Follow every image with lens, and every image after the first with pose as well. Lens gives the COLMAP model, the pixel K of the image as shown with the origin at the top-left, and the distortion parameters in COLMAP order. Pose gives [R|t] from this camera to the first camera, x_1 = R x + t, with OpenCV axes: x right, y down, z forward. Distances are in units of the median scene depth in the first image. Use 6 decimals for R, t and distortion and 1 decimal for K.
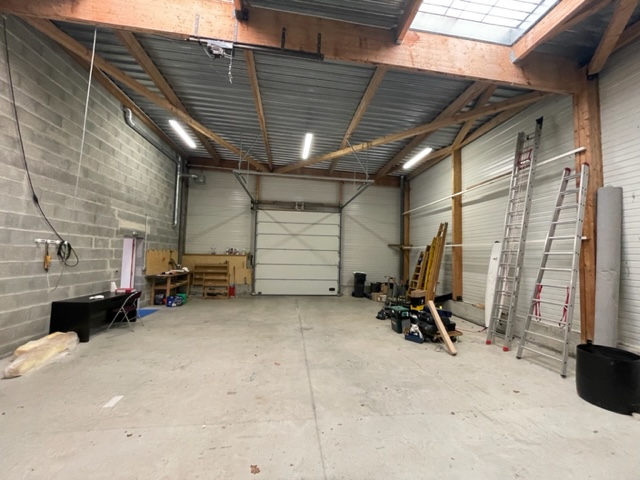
lens RADIAL K [[257.5, 0, 320.0], [0, 257.5, 240.0], [0, 0, 1]] dist [0.001420, 0.000122]
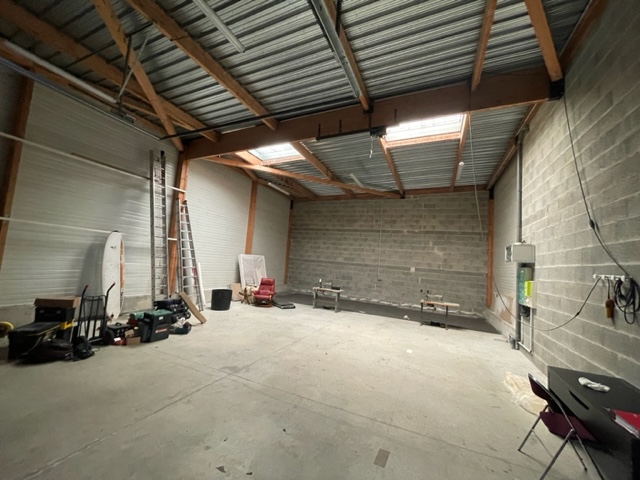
lens RADIAL K [[257.5, 0, 320.0], [0, 257.5, 240.0], [0, 0, 1]] dist [0.001420, 0.000122]
pose [[-0.854462, -0.045951, 0.517478, -0.729298], [-0.129042, 0.983636, -0.125729, 0.088552], [-0.503233, -0.174207, -0.846409, 1.901315]]
